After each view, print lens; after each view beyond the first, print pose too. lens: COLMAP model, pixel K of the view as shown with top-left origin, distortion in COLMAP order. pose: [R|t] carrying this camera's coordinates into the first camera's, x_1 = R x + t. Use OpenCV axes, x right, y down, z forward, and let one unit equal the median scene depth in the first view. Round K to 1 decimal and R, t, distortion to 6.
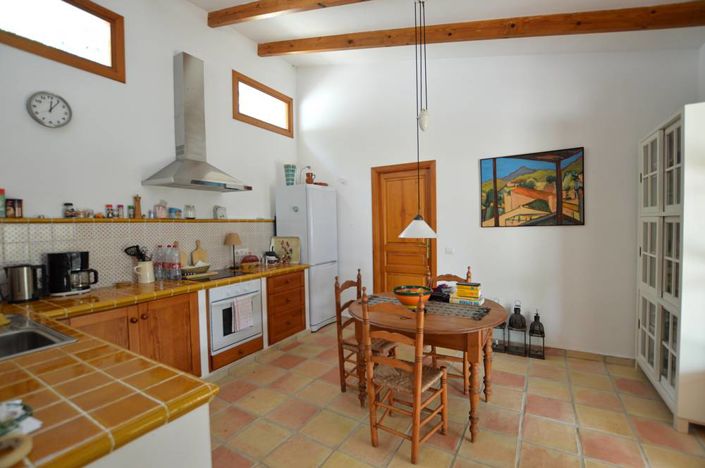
lens RADIAL K [[318.0, 0, 350.5], [0, 318.0, 234.6], [0, 0, 1]] dist [-0.030353, -0.000266]
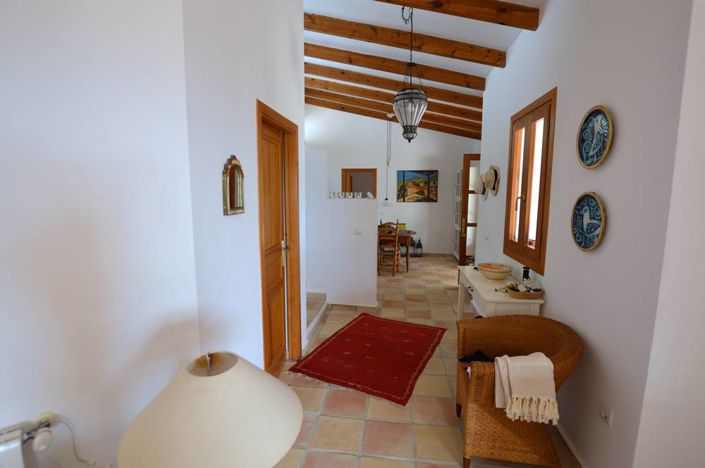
lens RADIAL K [[318.0, 0, 350.5], [0, 318.0, 234.6], [0, 0, 1]] dist [-0.030353, -0.000266]
pose [[0.922572, -0.029992, 0.384659, -0.833150], [-0.006273, 0.995676, 0.092678, -0.000891], [-0.385775, -0.087915, 0.918395, -1.033832]]
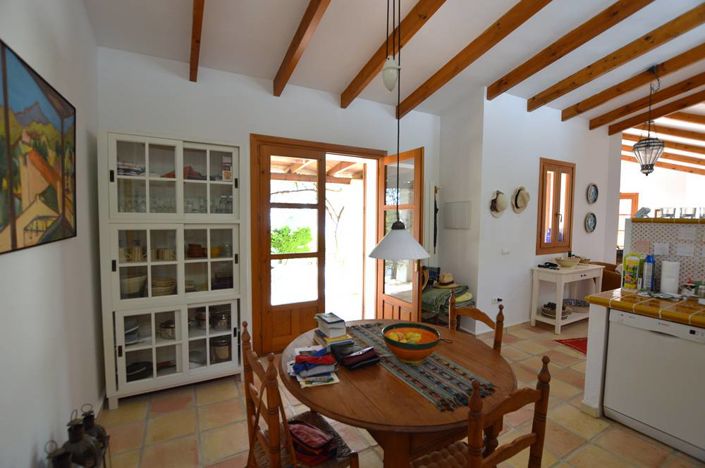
lens RADIAL K [[318.0, 0, 350.5], [0, 318.0, 234.6], [0, 0, 1]] dist [-0.030353, -0.000266]
pose [[-0.858344, -0.017138, 0.512789, -0.033866], [0.024203, 0.996977, 0.073833, -0.063575], [-0.512504, 0.075785, -0.855334, 1.202752]]
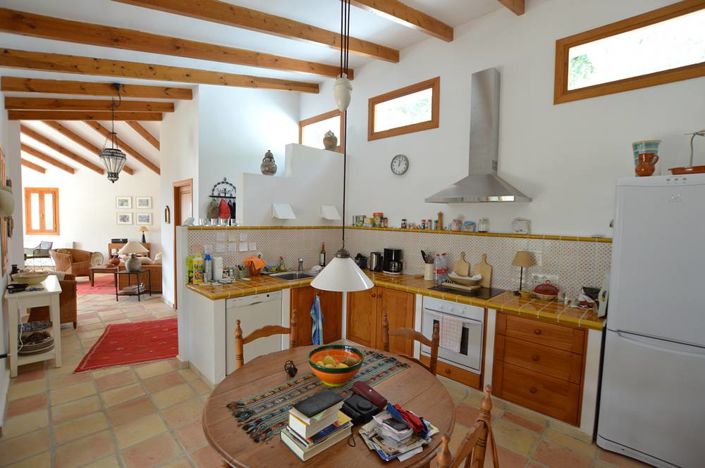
lens RADIAL K [[318.0, 0, 350.5], [0, 318.0, 234.6], [0, 0, 1]] dist [-0.030353, -0.000266]
pose [[-0.228510, 0.058804, -0.971764, 0.612971], [-0.047487, 0.996313, 0.071456, -0.099732], [0.972383, 0.062475, -0.224875, 0.862912]]
